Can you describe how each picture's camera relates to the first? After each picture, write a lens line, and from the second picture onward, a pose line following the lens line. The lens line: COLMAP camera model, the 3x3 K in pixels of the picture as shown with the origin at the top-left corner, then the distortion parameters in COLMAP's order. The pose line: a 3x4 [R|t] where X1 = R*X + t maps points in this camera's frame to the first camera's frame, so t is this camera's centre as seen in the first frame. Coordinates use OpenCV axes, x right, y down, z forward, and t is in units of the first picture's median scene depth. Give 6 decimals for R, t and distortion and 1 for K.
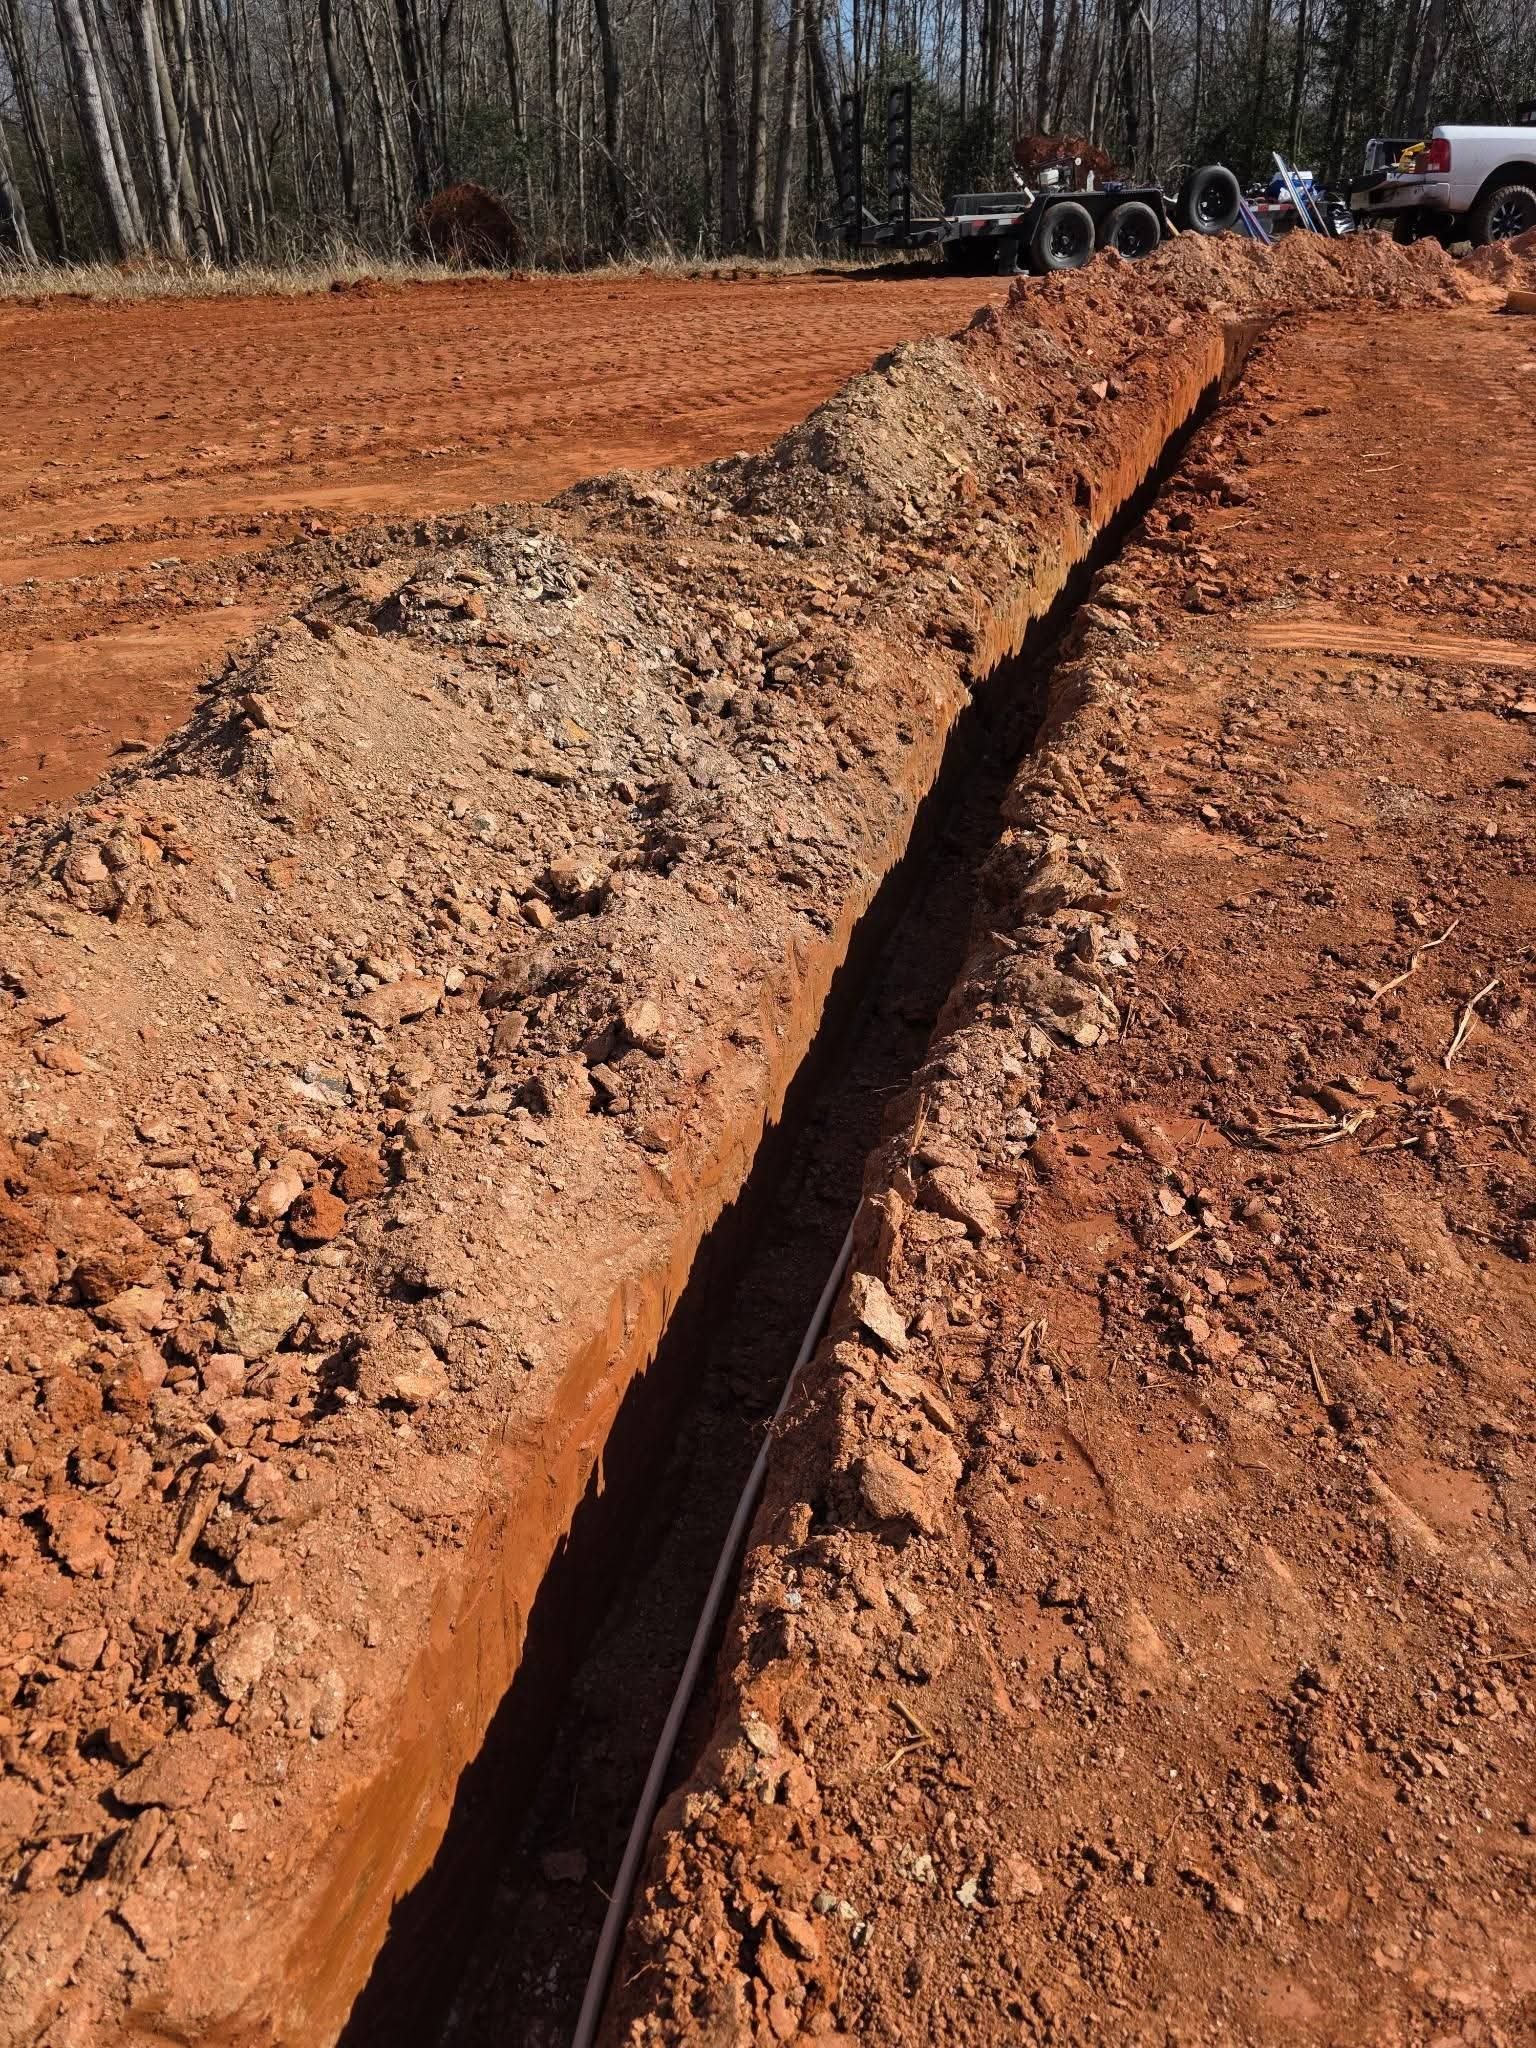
lens RADIAL K [[1366.9, 0, 708.4], [0, 1366.9, 1018.6], [0, 0, 1]] dist [0.057436, -0.048343]
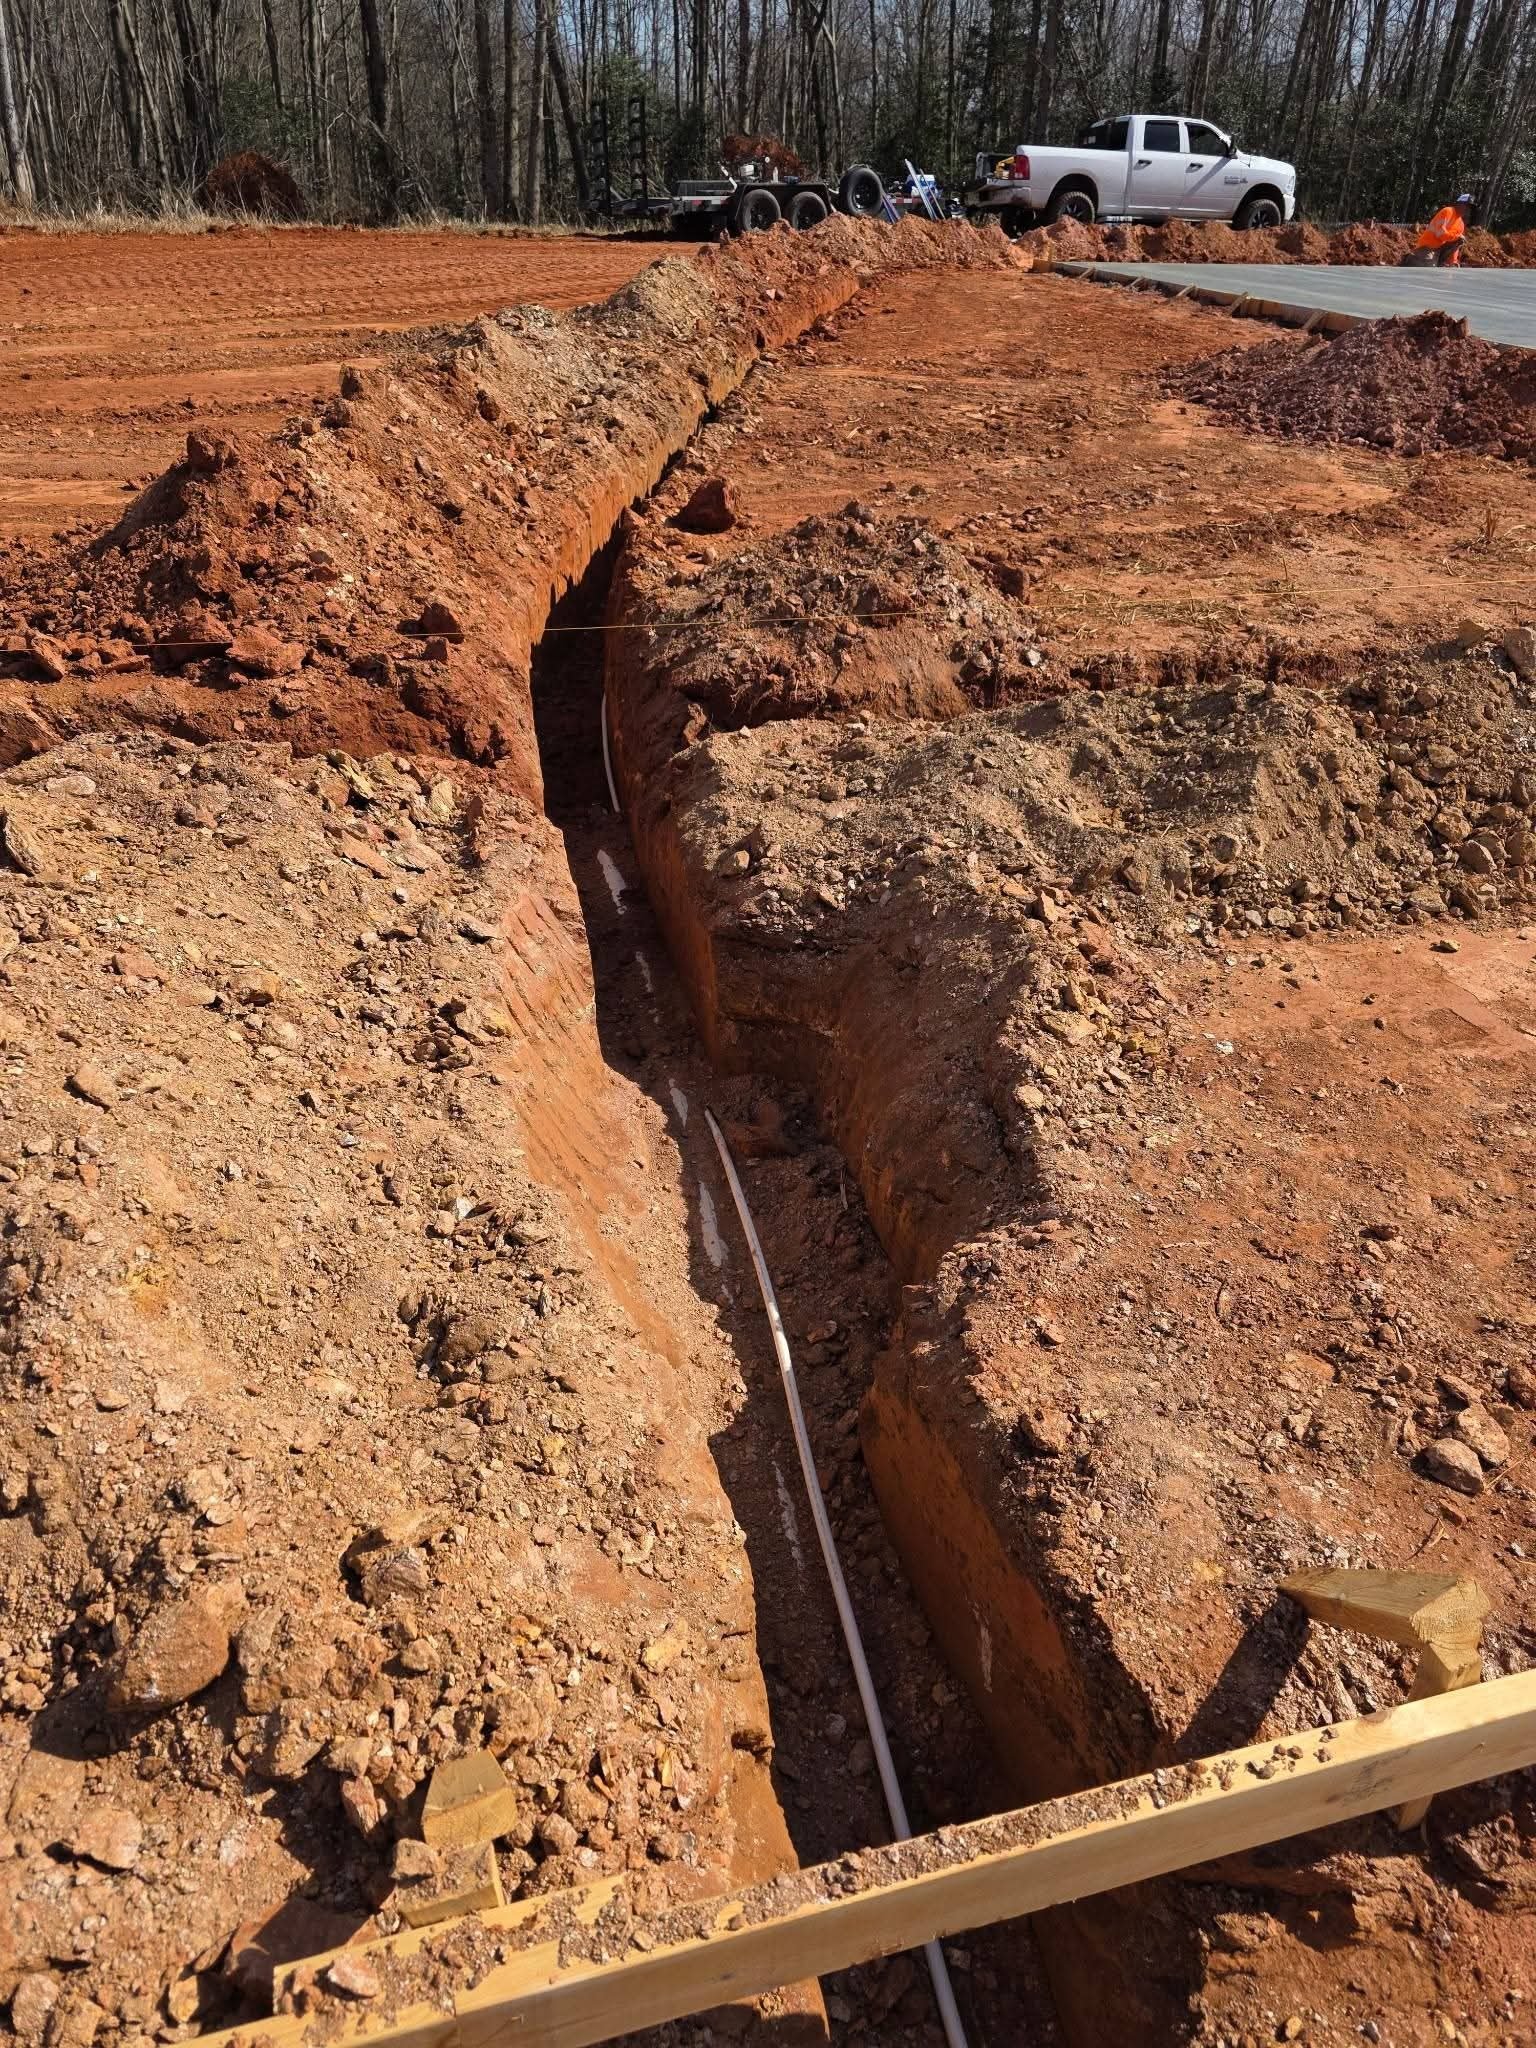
lens RADIAL K [[1366.9, 0, 708.4], [0, 1366.9, 1018.6], [0, 0, 1]] dist [0.057436, -0.048343]
pose [[0.984045, -0.057987, 0.168203, -0.070421], [0.056360, 0.998306, 0.014436, 0.209106], [-0.168755, -0.004725, 0.985647, -0.349670]]
